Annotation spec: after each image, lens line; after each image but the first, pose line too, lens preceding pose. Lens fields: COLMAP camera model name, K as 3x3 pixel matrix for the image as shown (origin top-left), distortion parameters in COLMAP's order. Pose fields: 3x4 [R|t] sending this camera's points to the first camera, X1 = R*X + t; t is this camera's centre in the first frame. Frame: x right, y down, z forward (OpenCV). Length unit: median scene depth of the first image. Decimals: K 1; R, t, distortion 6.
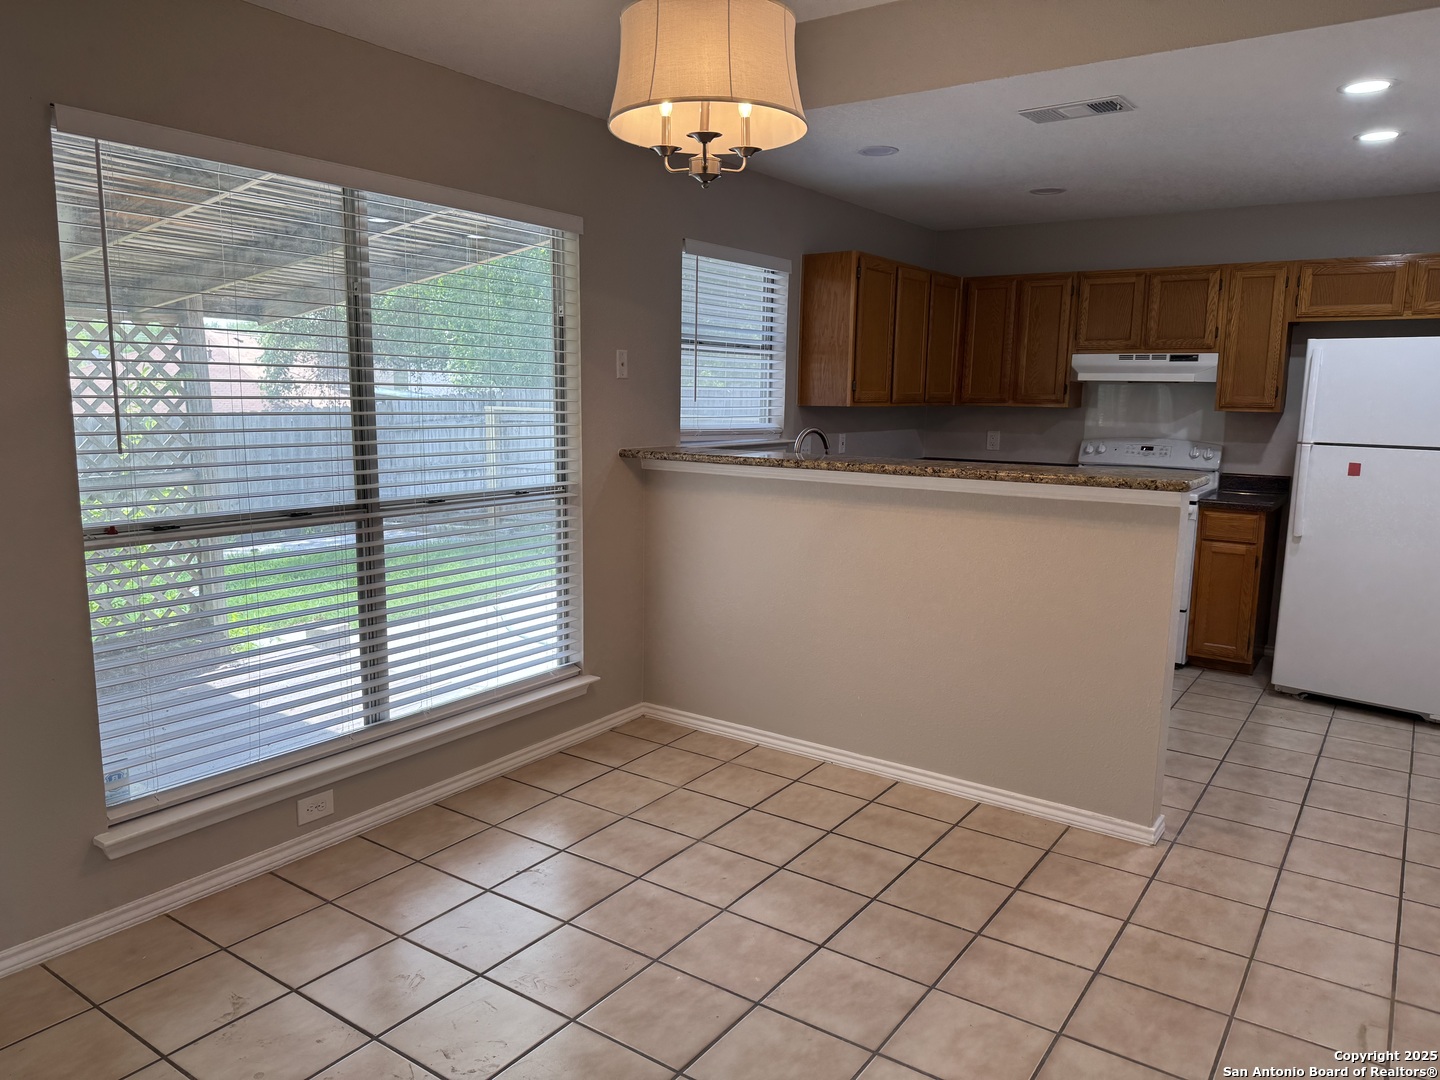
lens RADIAL K [[1008.3, 0, 718.0], [0, 1008.3, 534.7], [0, 0, 1]] dist [0.042788, -0.055070]
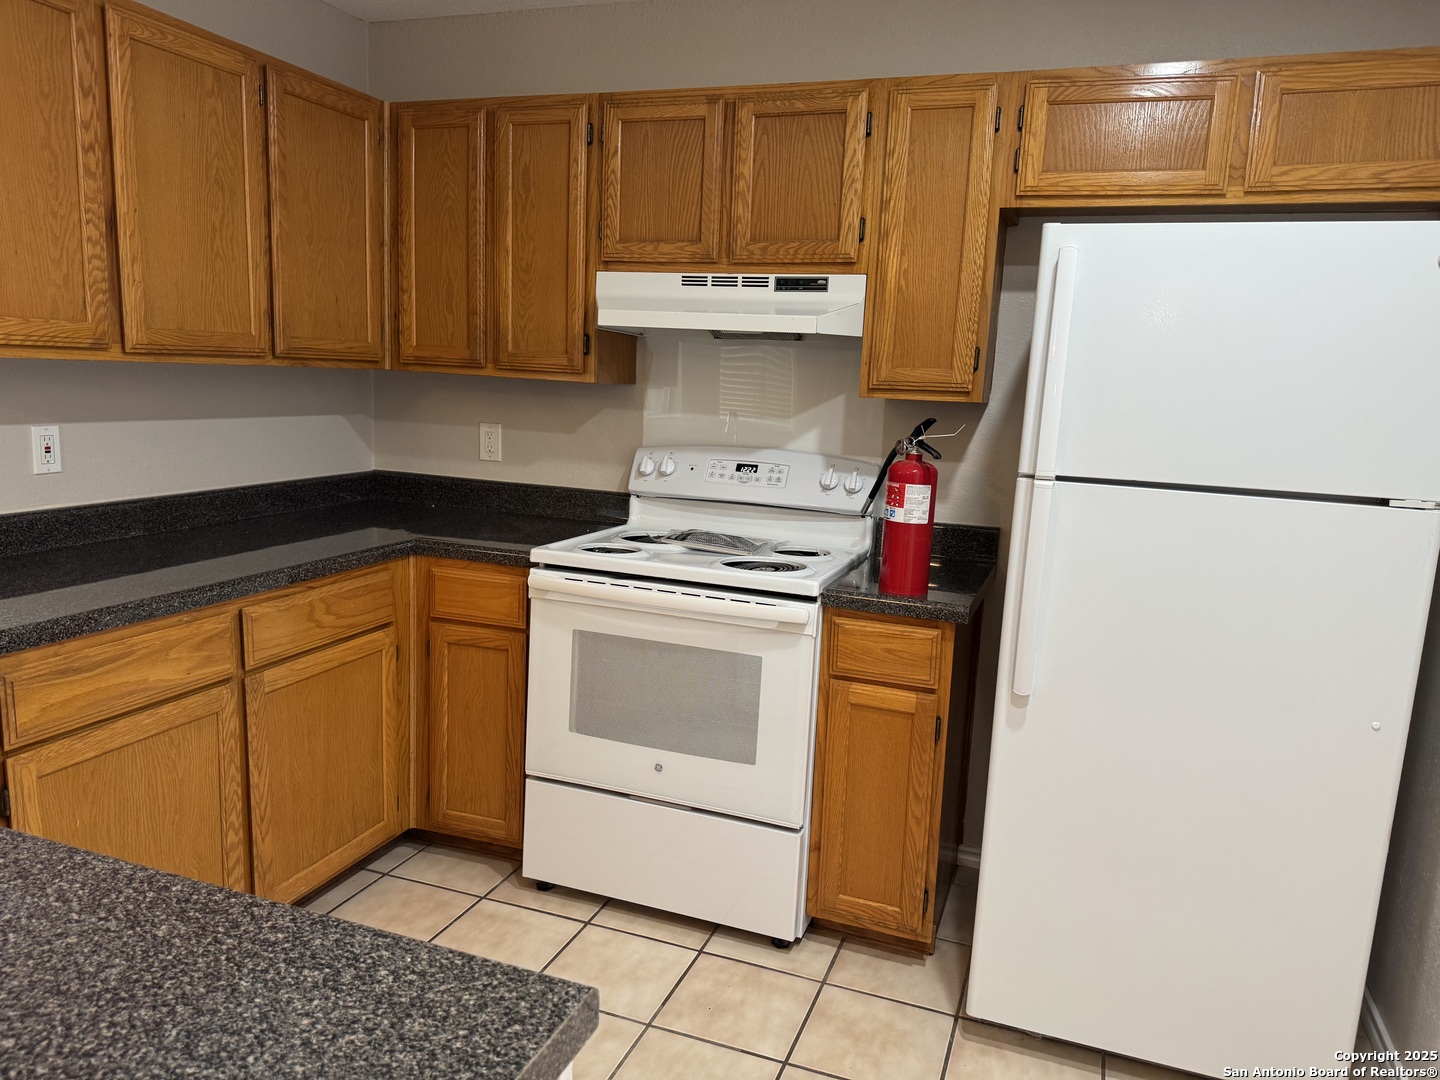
lens RADIAL K [[1008.3, 0, 727.6], [0, 1008.3, 548.5], [0, 0, 1]] dist [0.042788, -0.055070]
pose [[0.965330, -0.019699, 0.260289, 0.296545], [0.008703, 0.999023, 0.043330, -0.070337], [-0.260888, -0.039563, 0.964558, 0.541553]]
